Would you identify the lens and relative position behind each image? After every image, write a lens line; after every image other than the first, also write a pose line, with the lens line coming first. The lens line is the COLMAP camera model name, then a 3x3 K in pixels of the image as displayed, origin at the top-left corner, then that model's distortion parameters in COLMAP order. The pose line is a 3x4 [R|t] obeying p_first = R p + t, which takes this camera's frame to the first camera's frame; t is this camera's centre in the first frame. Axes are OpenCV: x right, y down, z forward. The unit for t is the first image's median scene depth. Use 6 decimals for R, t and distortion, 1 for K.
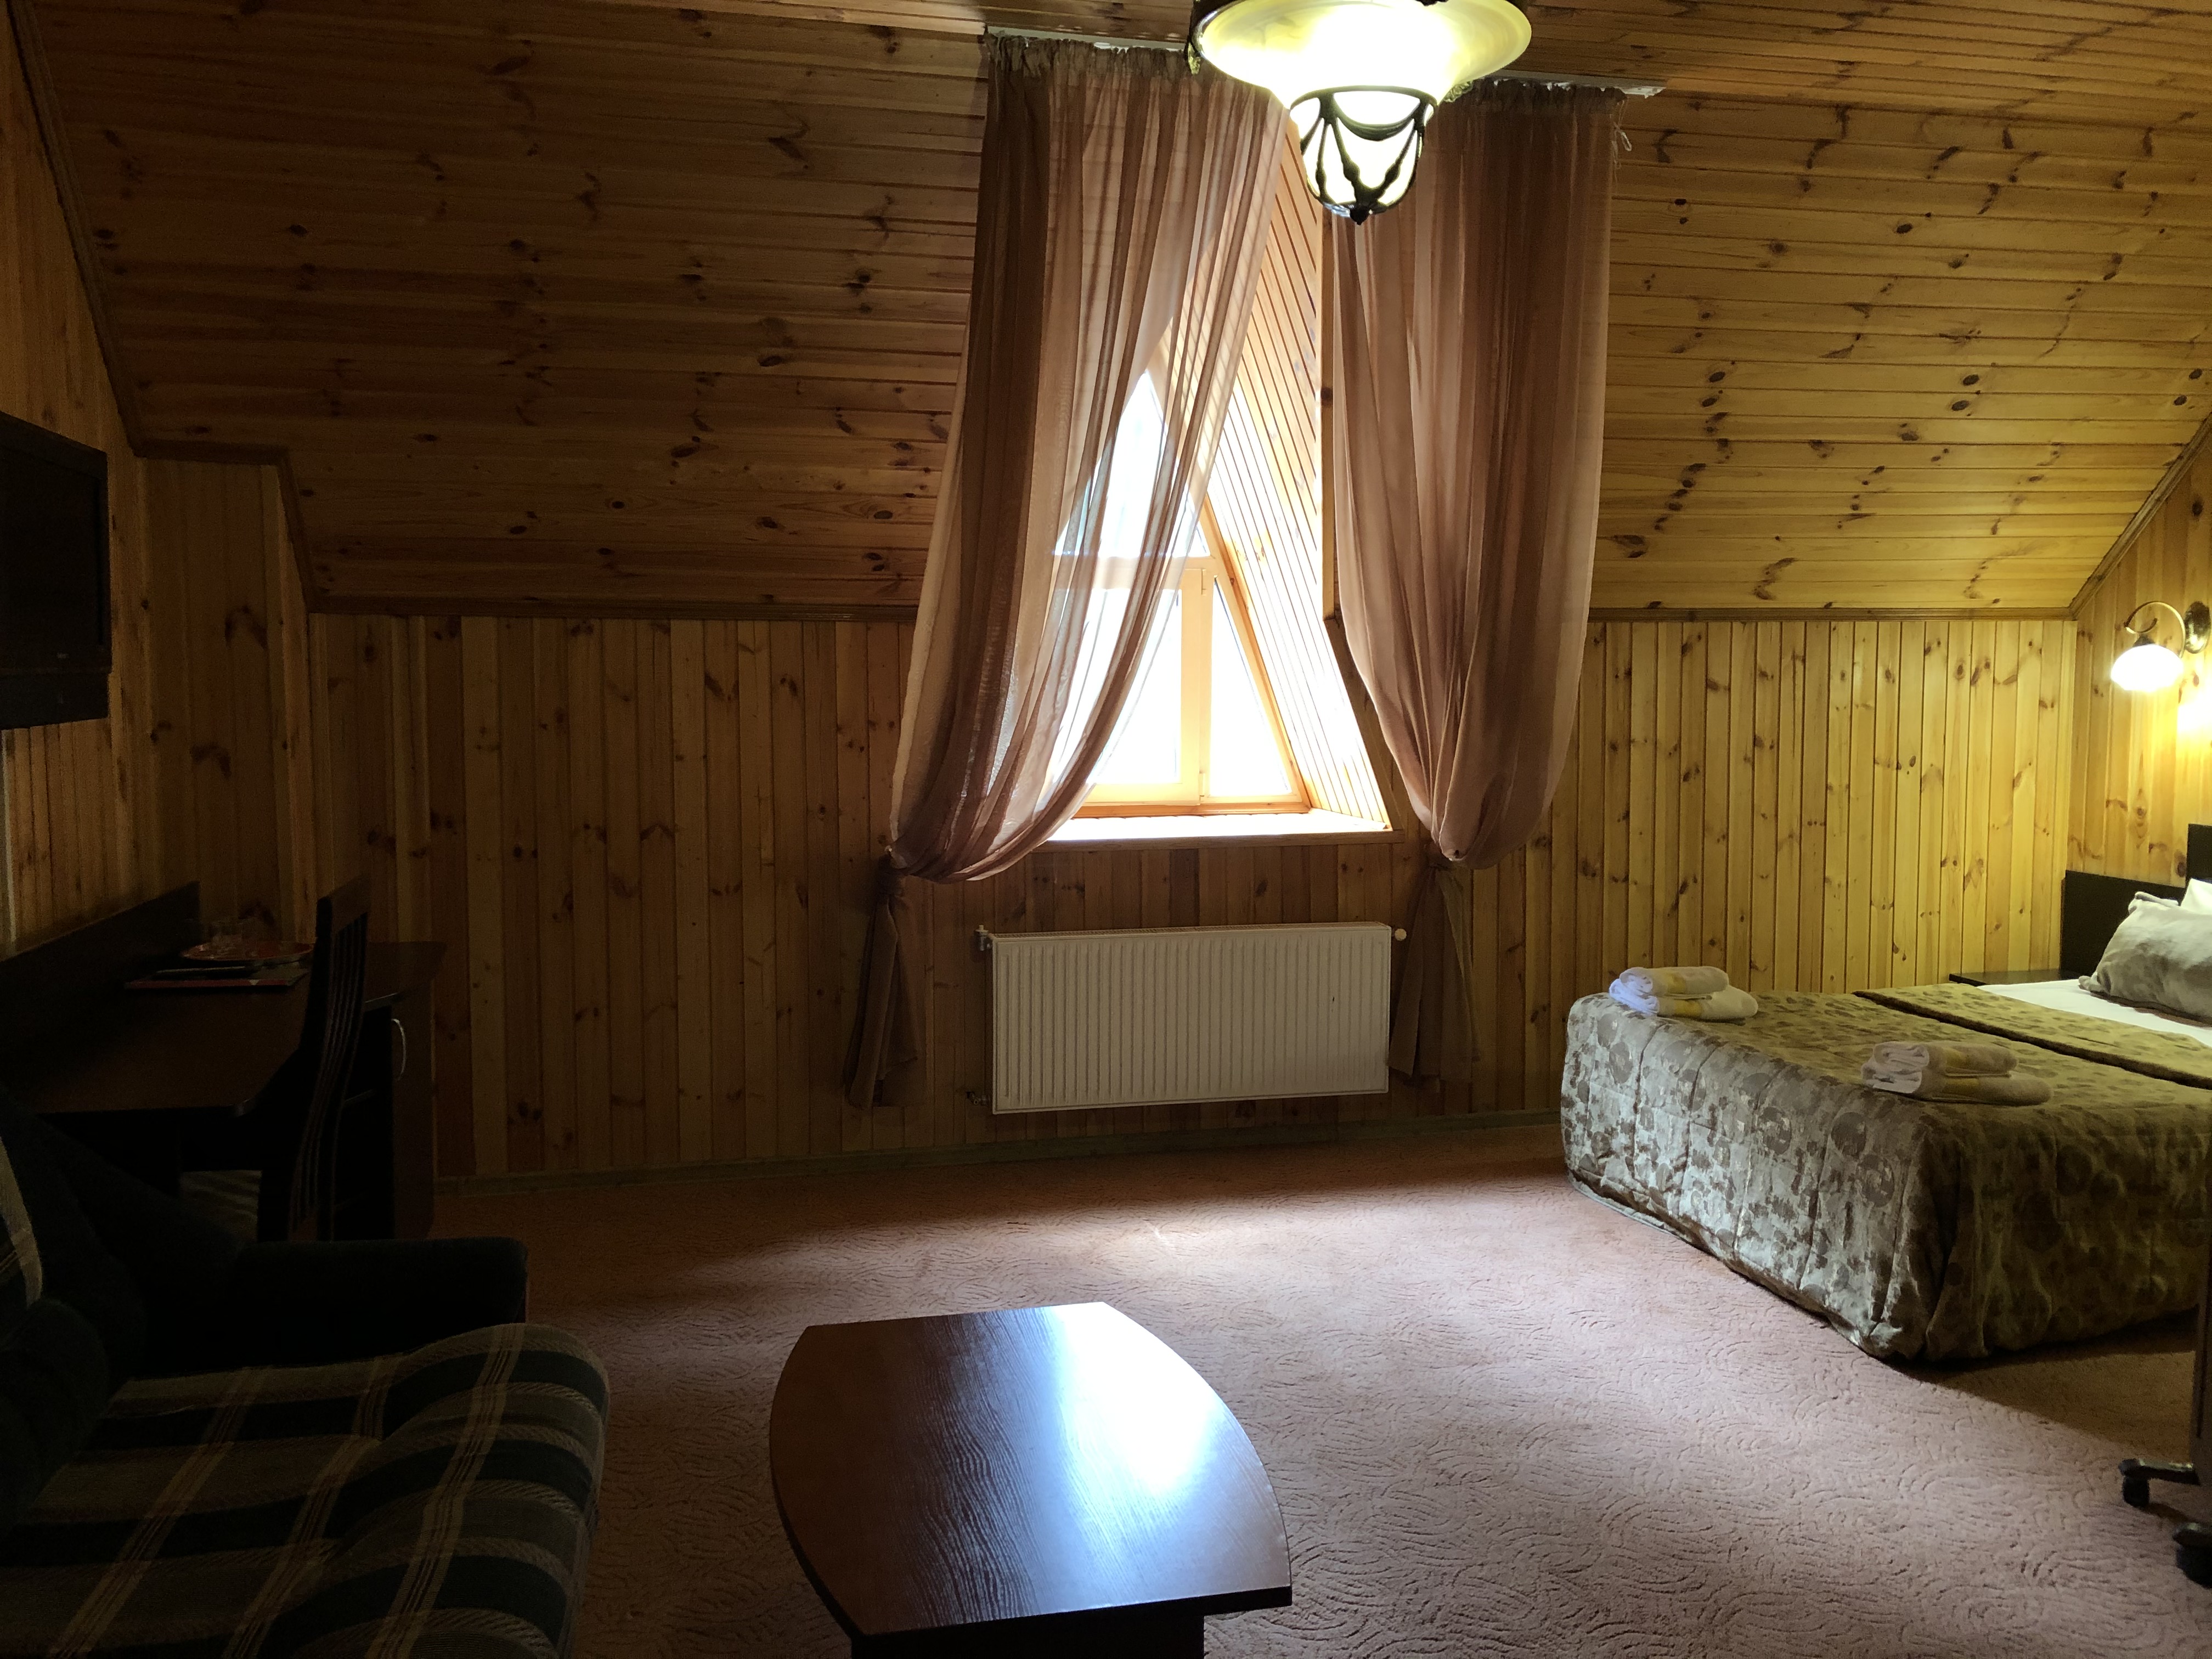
lens RADIAL K [[1782.4, 0, 1106.0], [0, 1782.4, 829.5], [0, 0, 1]] dist [0.058960, -0.065978]
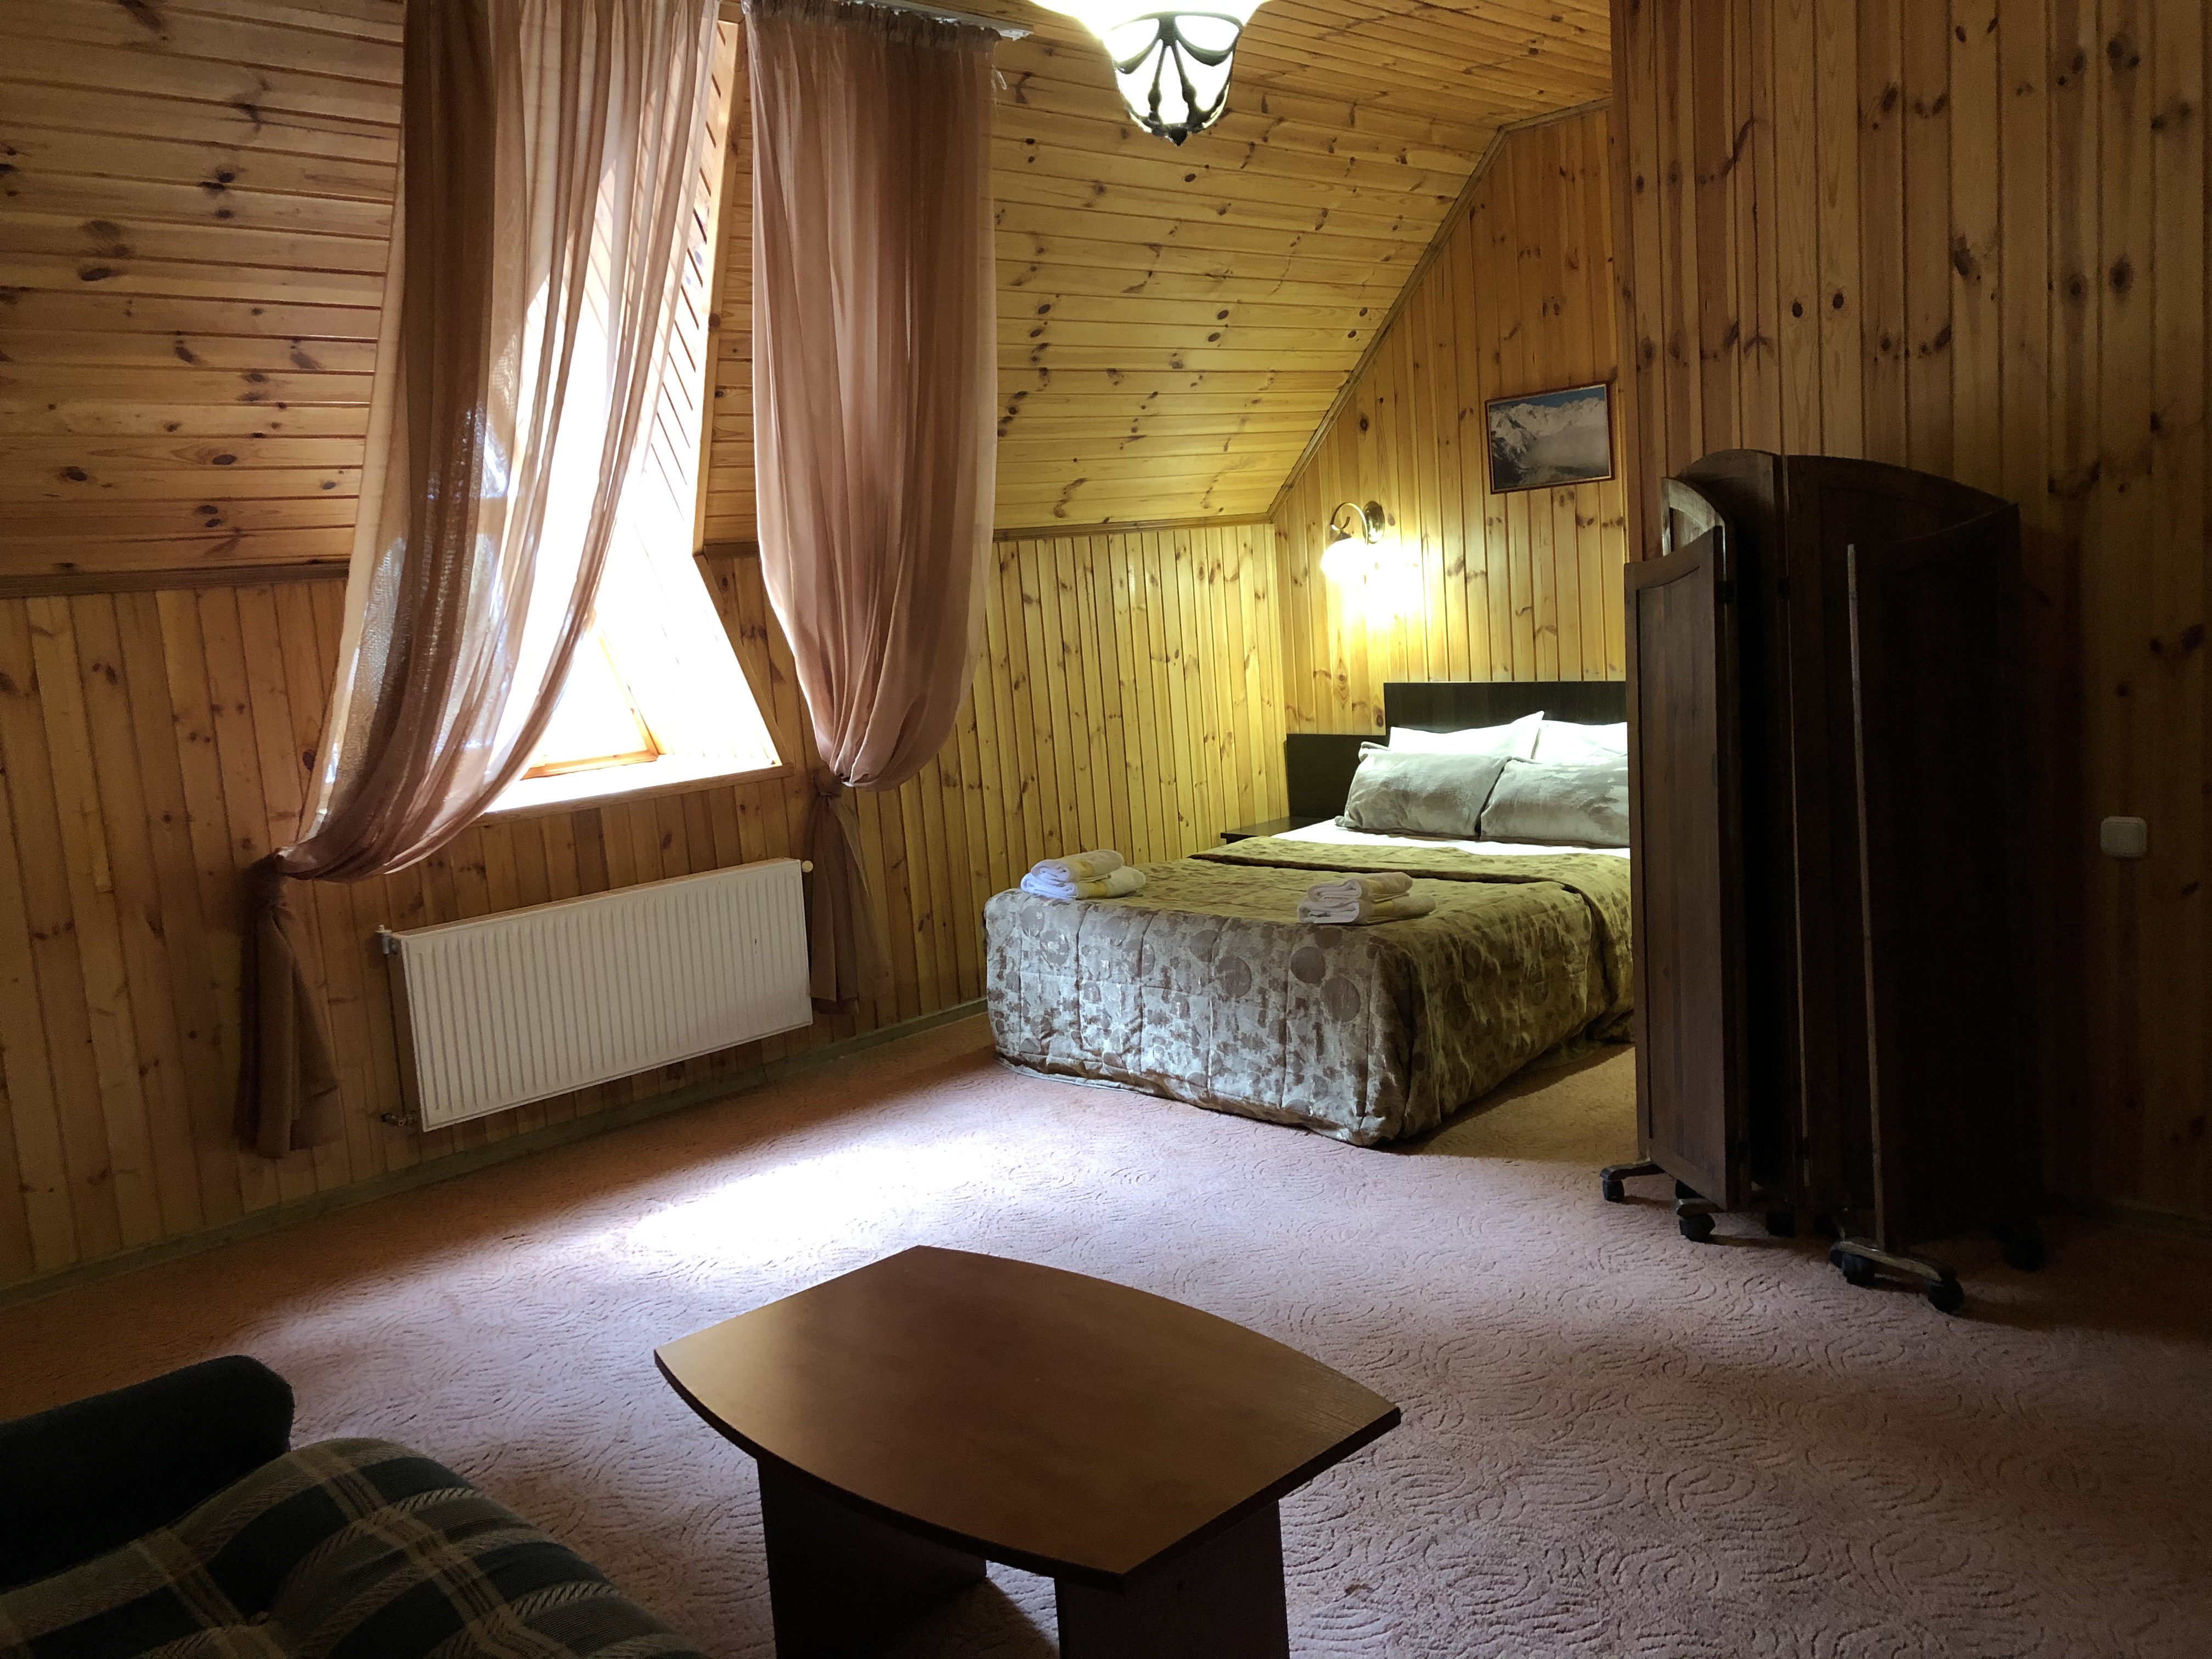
lens RADIAL K [[1811.7, 0, 870.9], [0, 1811.7, 846.4], [0, 0, 1]] dist [0.143156, -0.393357]
pose [[0.854827, -0.135381, 0.500943, -0.342401], [0.122439, 0.990732, 0.058813, -0.008887], [-0.504262, 0.011060, 0.863480, 0.104298]]
